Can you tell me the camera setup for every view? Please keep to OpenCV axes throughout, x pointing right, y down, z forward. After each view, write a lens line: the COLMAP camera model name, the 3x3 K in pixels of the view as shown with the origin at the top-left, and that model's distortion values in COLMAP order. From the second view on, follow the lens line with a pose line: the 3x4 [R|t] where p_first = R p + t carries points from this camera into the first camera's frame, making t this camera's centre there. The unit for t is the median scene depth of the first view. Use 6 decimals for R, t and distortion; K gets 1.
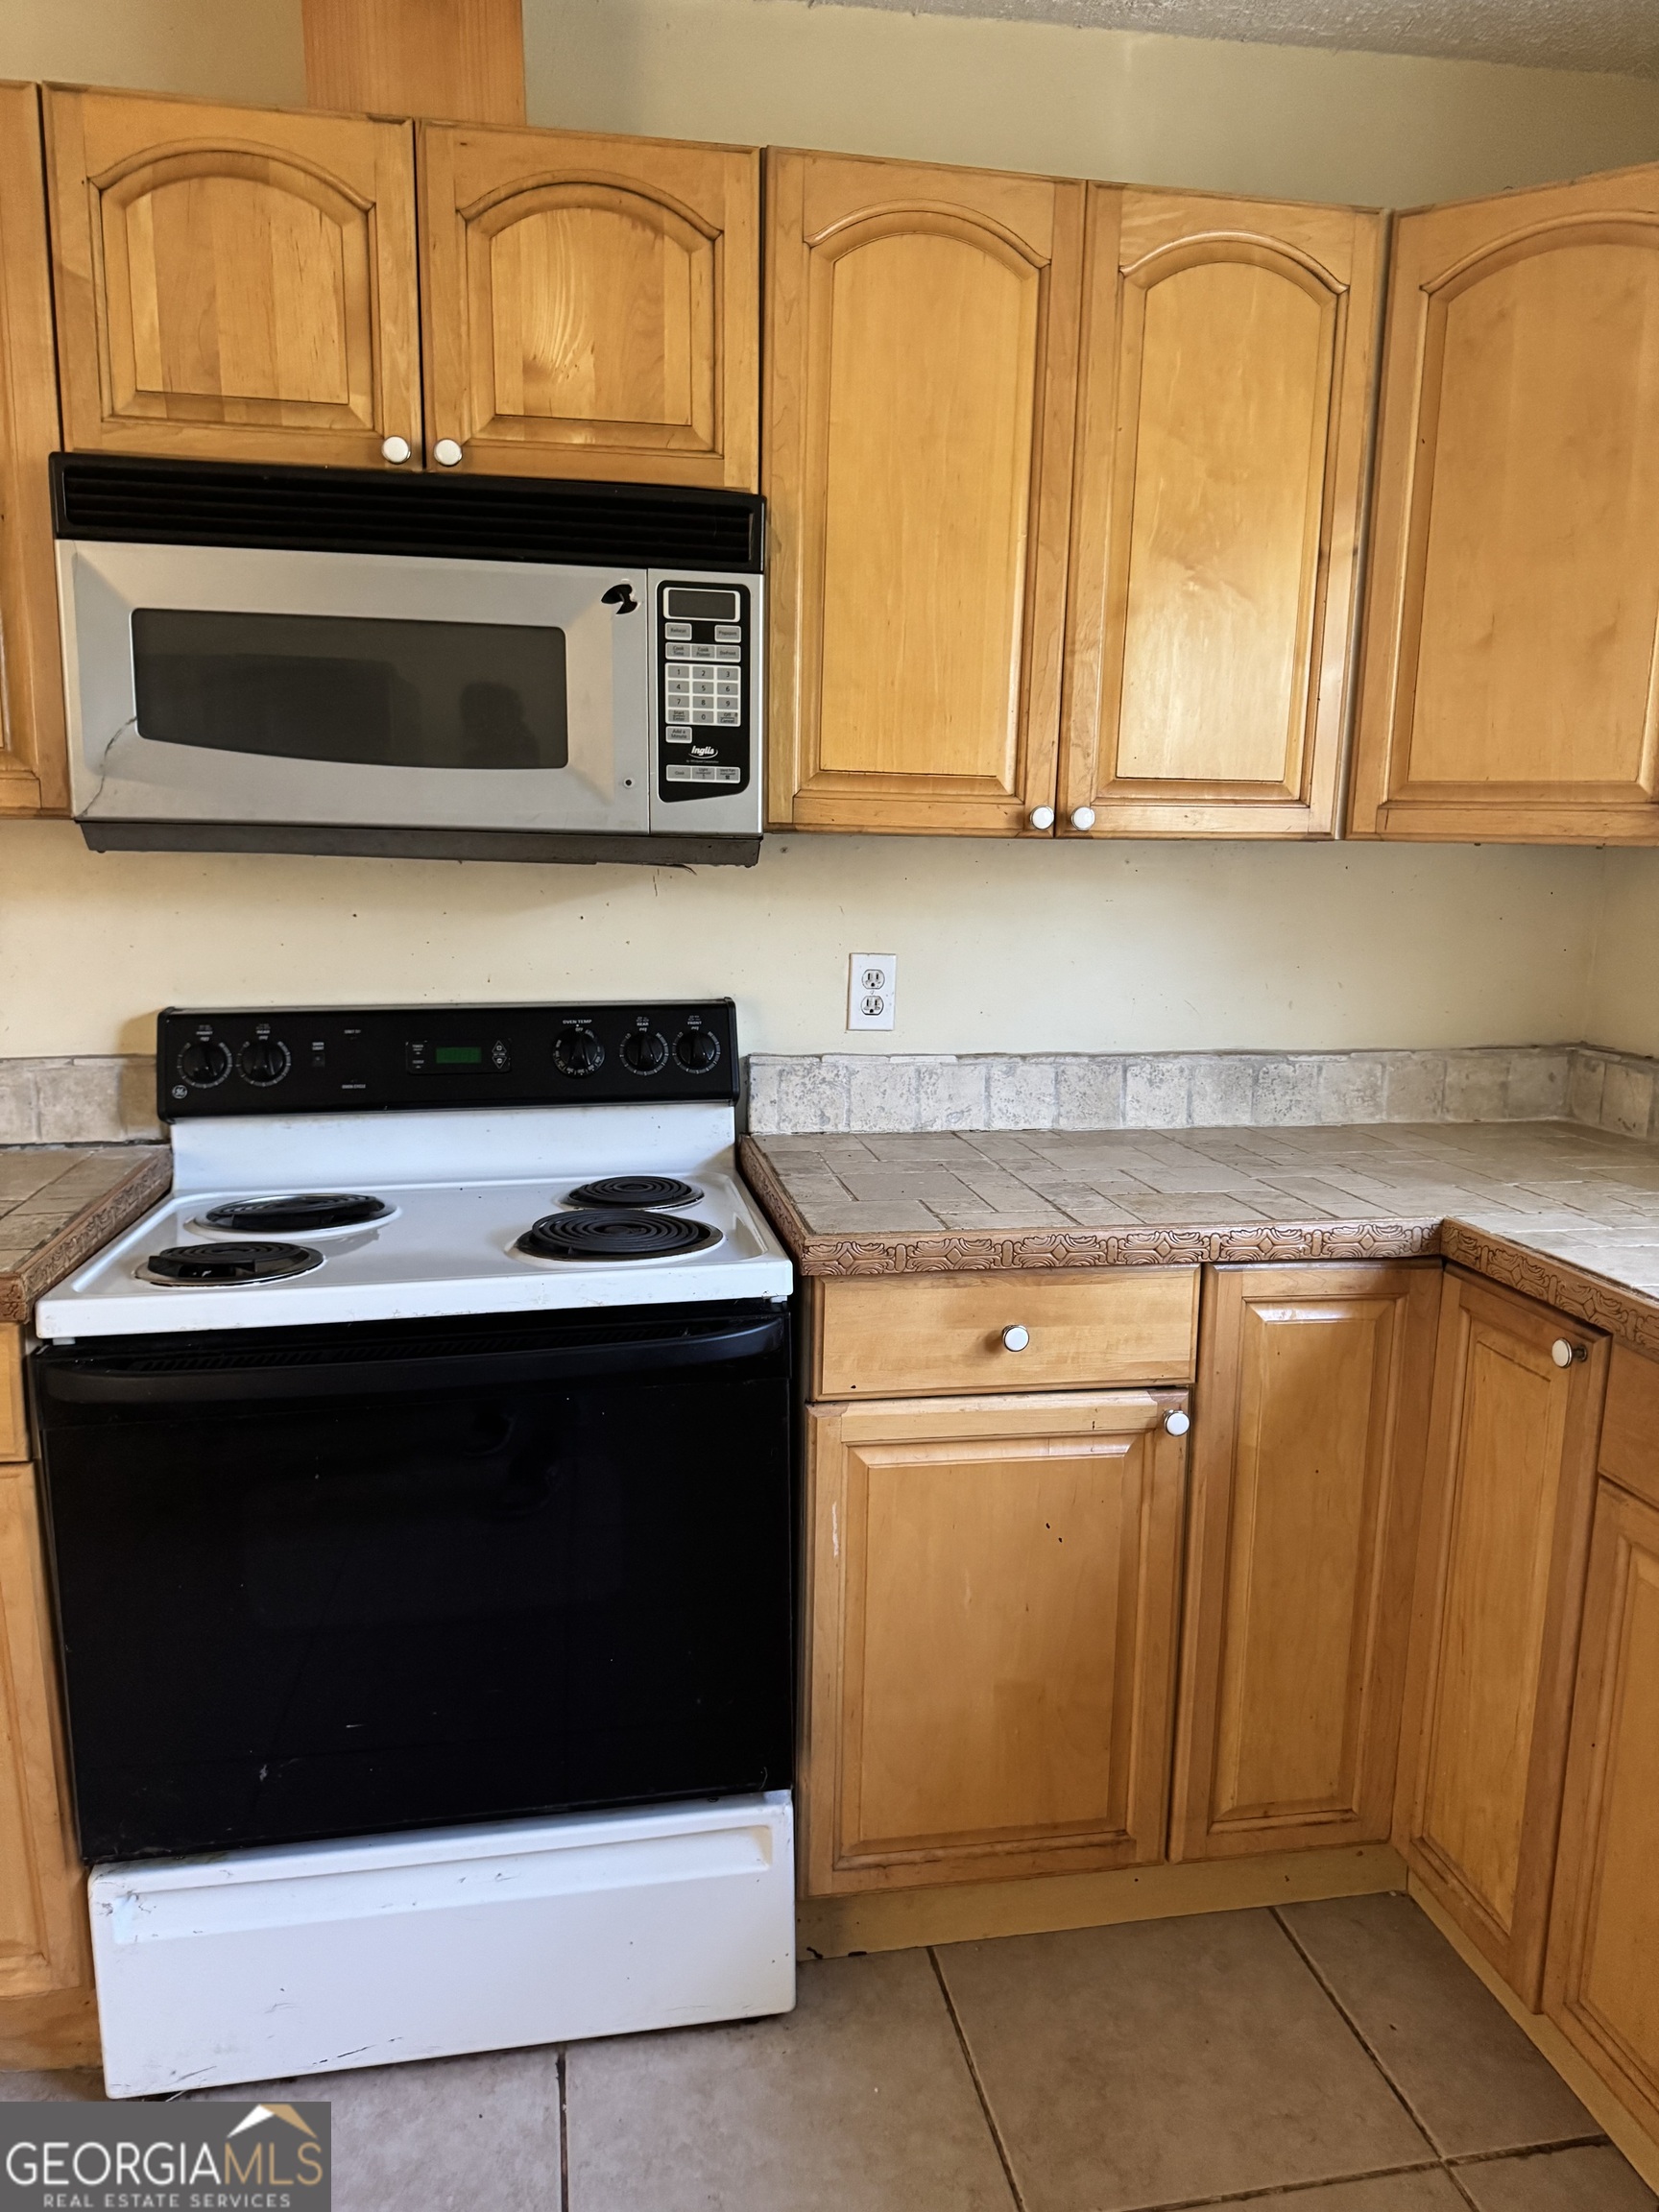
lens RADIAL K [[1558.5, 0, 841.9], [0, 1558.5, 1111.7], [0, 0, 1]] dist [0.077601, -0.121141]
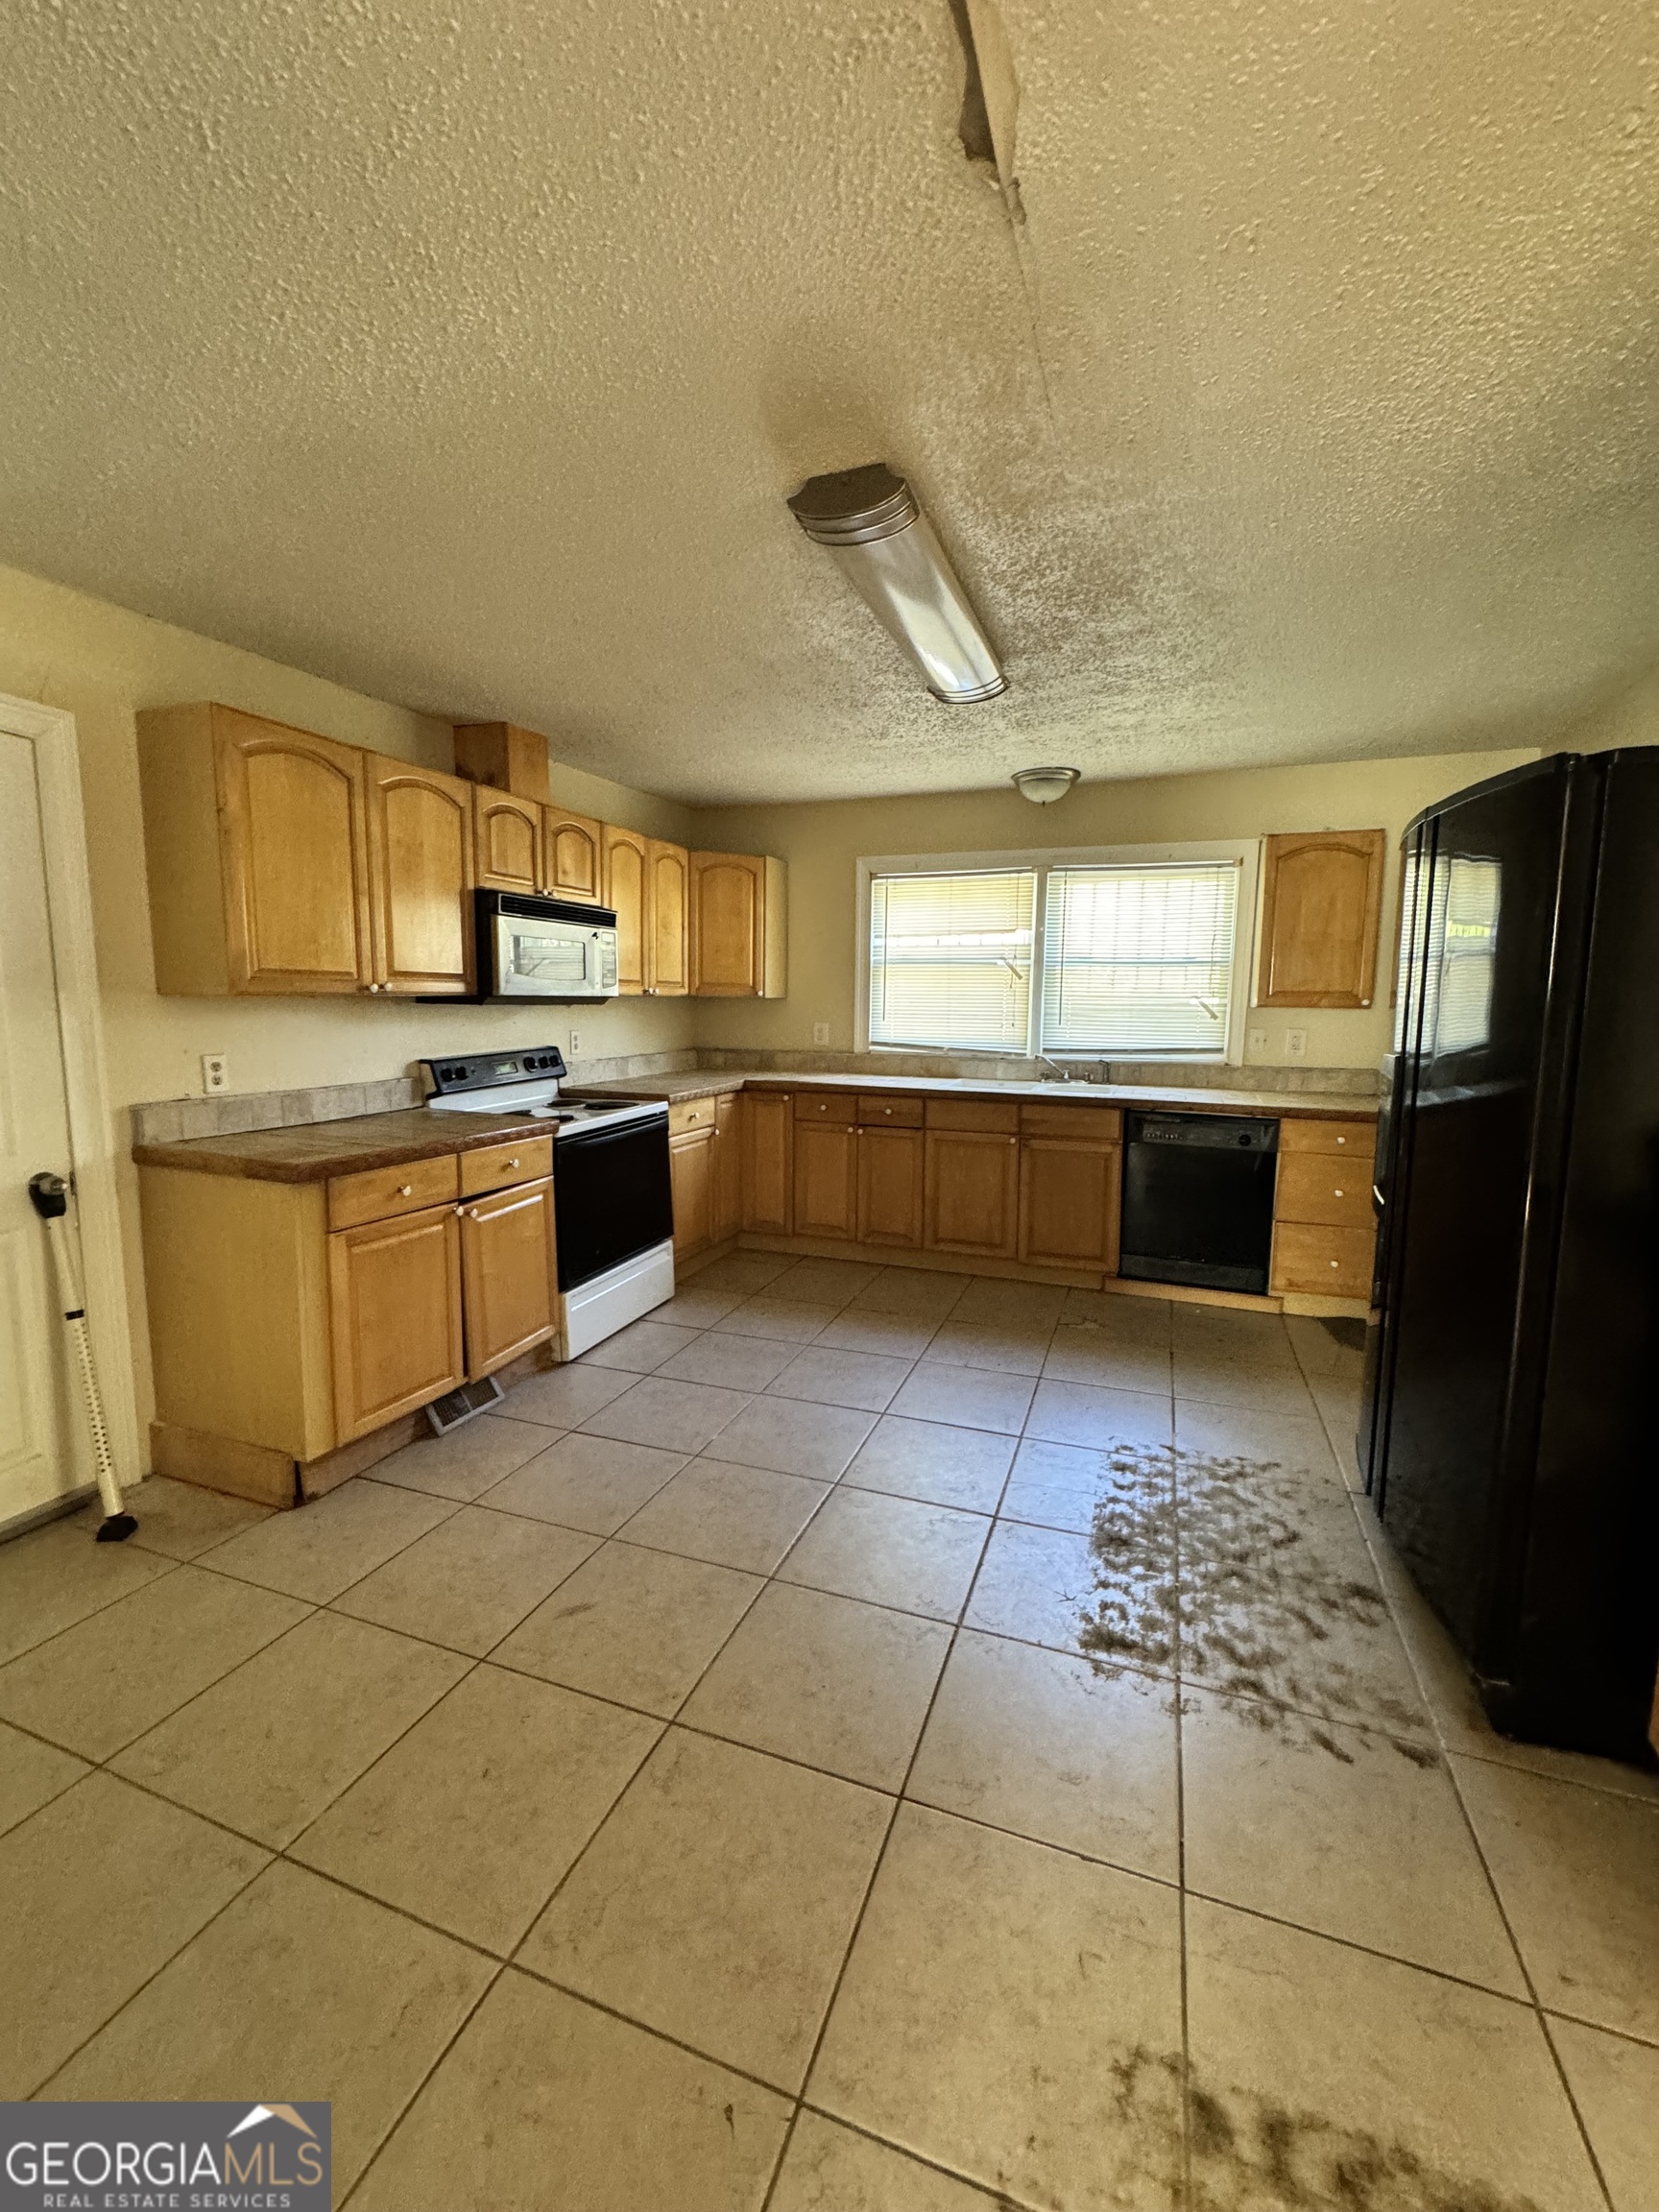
lens RADIAL K [[887.5, 0, 825.9], [0, 887.5, 1101.3], [0, 0, 1]] dist [-0.004046, 0.000203]
pose [[0.520844, -0.110758, 0.846436, -1.663495], [0.145025, 0.988614, 0.040123, 0.060117], [-0.841243, 0.101856, 0.530976, -0.543627]]
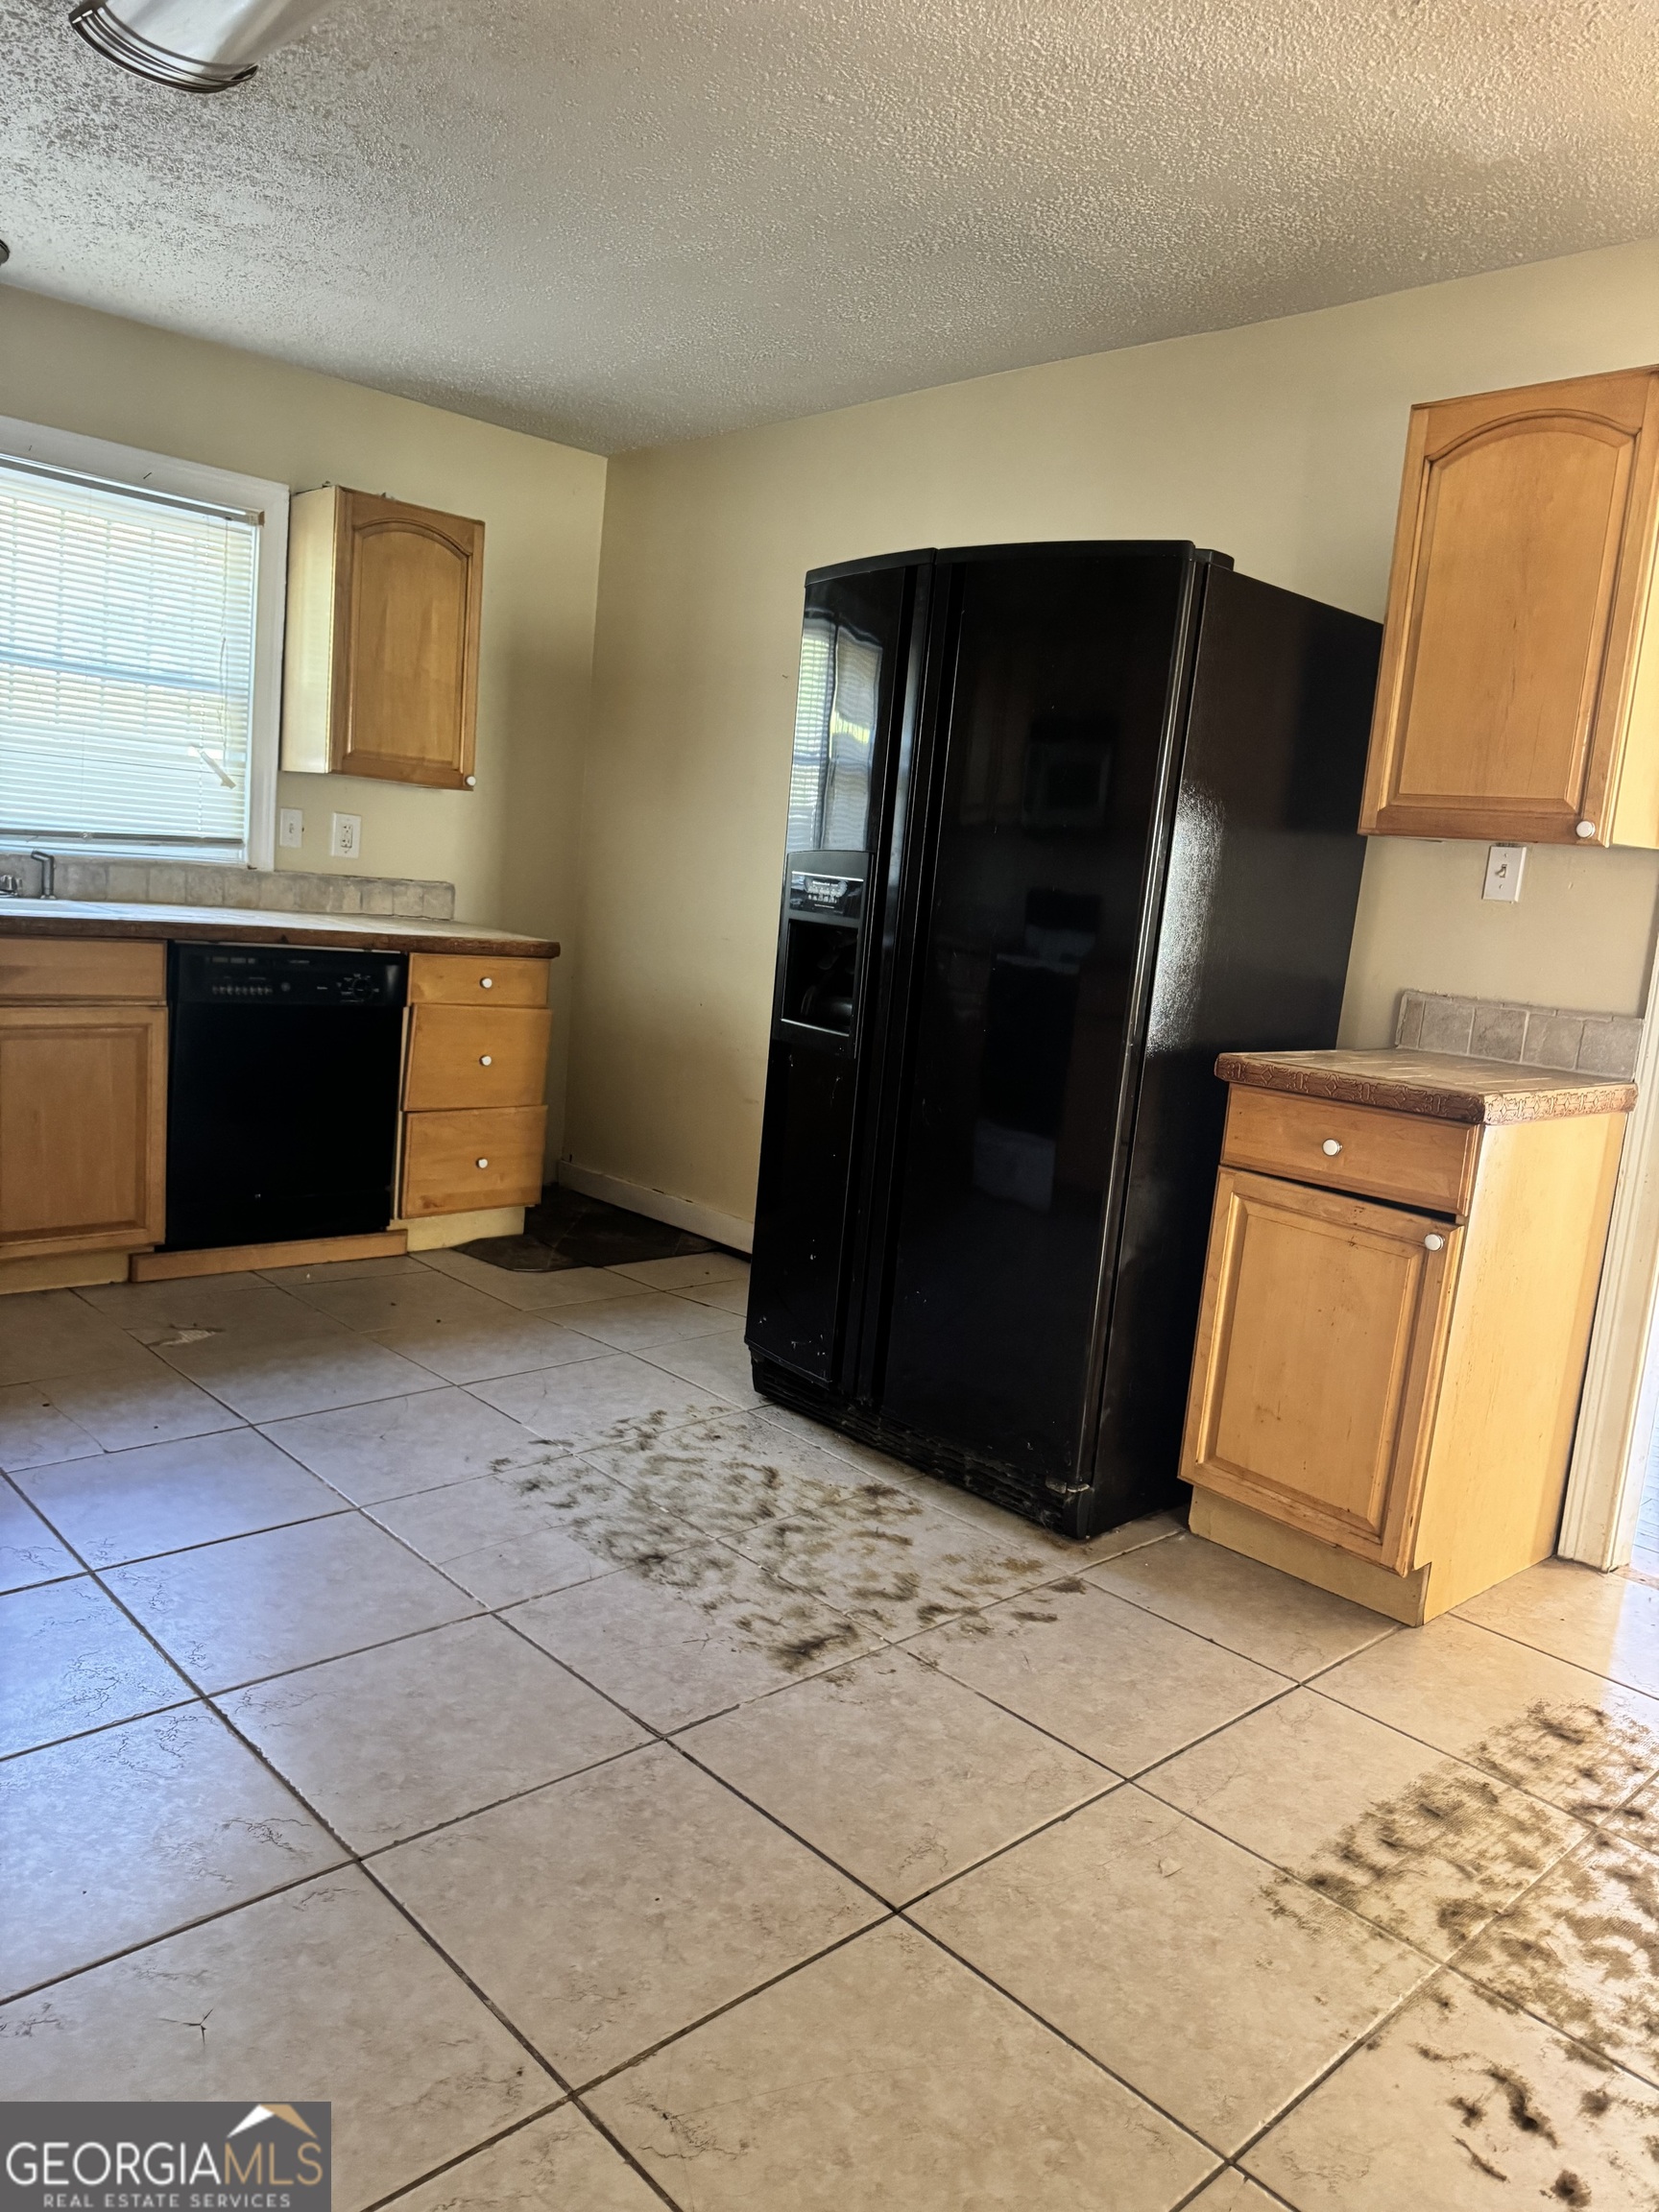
lens RADIAL K [[1558.5, 0, 841.9], [0, 1558.5, 1111.7], [0, 0, 1]] dist [0.077601, -0.121141]
pose [[-0.544035, -0.188056, 0.817717, -1.701569], [0.049351, 0.965701, 0.254923, -0.001730], [-0.837610, 0.179042, -0.516094, 0.372270]]
